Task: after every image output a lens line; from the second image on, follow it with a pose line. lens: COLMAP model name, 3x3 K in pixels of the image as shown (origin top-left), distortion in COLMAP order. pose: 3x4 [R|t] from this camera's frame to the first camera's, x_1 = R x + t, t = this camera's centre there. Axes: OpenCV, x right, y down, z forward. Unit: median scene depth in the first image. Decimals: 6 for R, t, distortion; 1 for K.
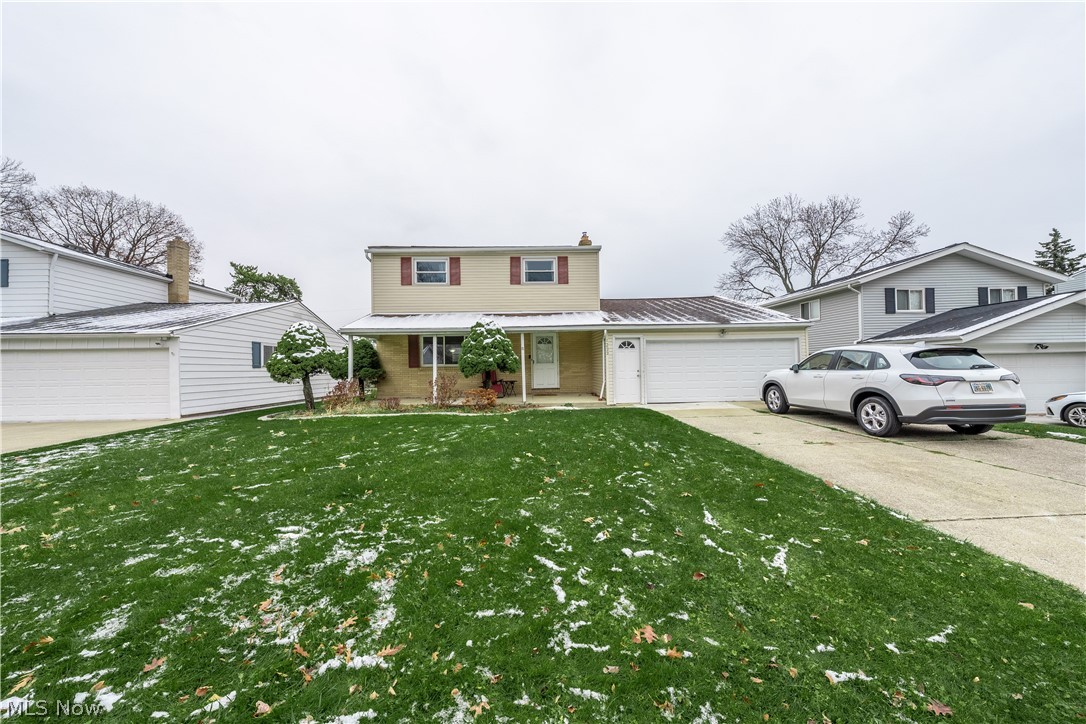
lens RADIAL K [[376.1, 0, 540.3], [0, 376.1, 363.4], [0, 0, 1]] dist [-0.001059, 0.000175]
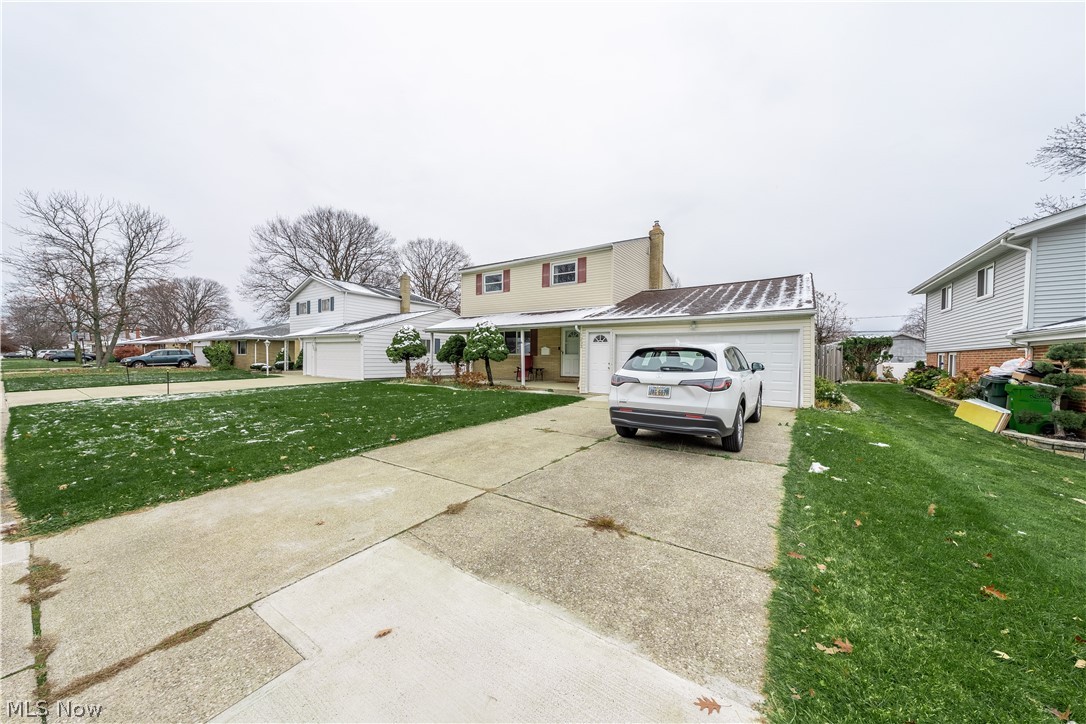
lens RADIAL K [[376.1, 0, 539.2], [0, 376.1, 363.4], [0, 0, 1]] dist [-0.001059, 0.000175]
pose [[0.799439, 0.036746, -0.599622, 0.637120], [-0.017825, 0.999139, 0.037465, -0.014193], [0.600482, -0.019263, 0.799406, 0.040171]]
